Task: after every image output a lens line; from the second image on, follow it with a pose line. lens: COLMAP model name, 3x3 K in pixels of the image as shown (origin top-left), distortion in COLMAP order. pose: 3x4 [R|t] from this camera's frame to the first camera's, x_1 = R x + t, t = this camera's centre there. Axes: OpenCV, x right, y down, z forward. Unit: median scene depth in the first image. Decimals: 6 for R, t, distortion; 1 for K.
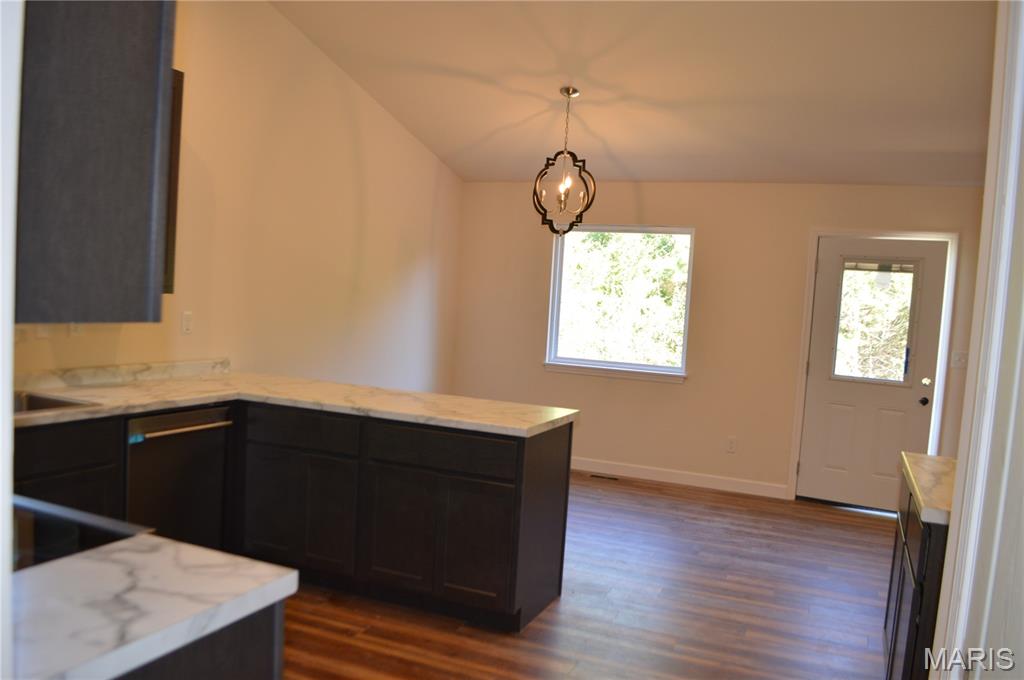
lens RADIAL K [[820.3, 0, 505.7], [0, 820.3, 359.1], [0, 0, 1]] dist [-0.082636, 0.009337]
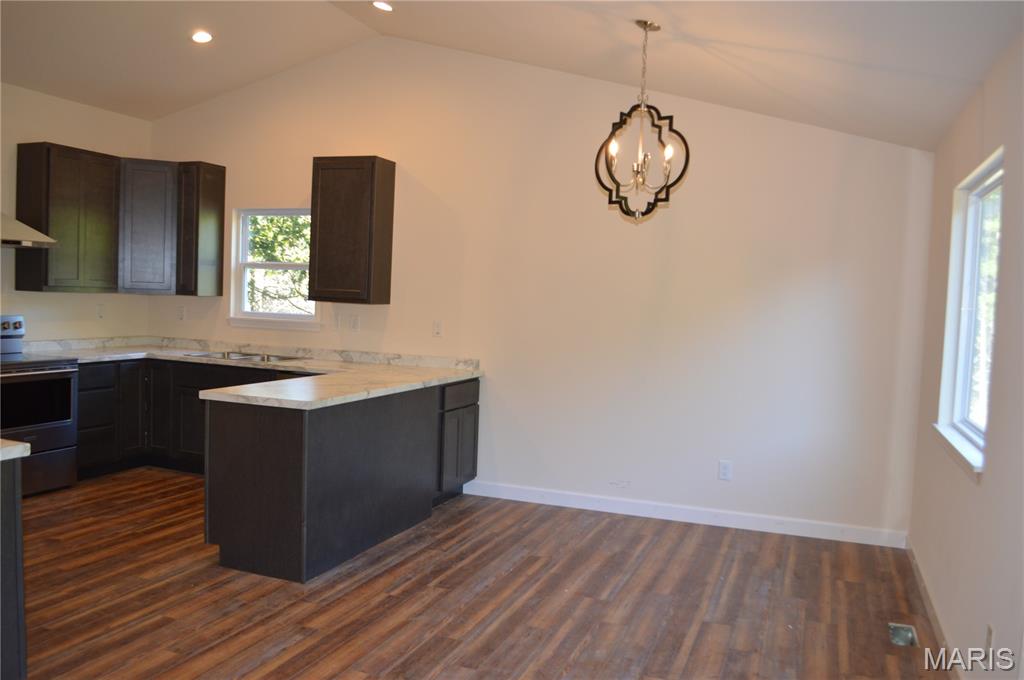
lens RADIAL K [[820.3, 0, 526.5], [0, 820.3, 345.0], [0, 0, 1]] dist [-0.082636, 0.009337]
pose [[0.057217, -0.005154, -0.998348, 1.108063], [-0.114141, 0.993396, -0.011670, -0.020891], [0.991816, 0.114620, 0.056251, 1.217600]]
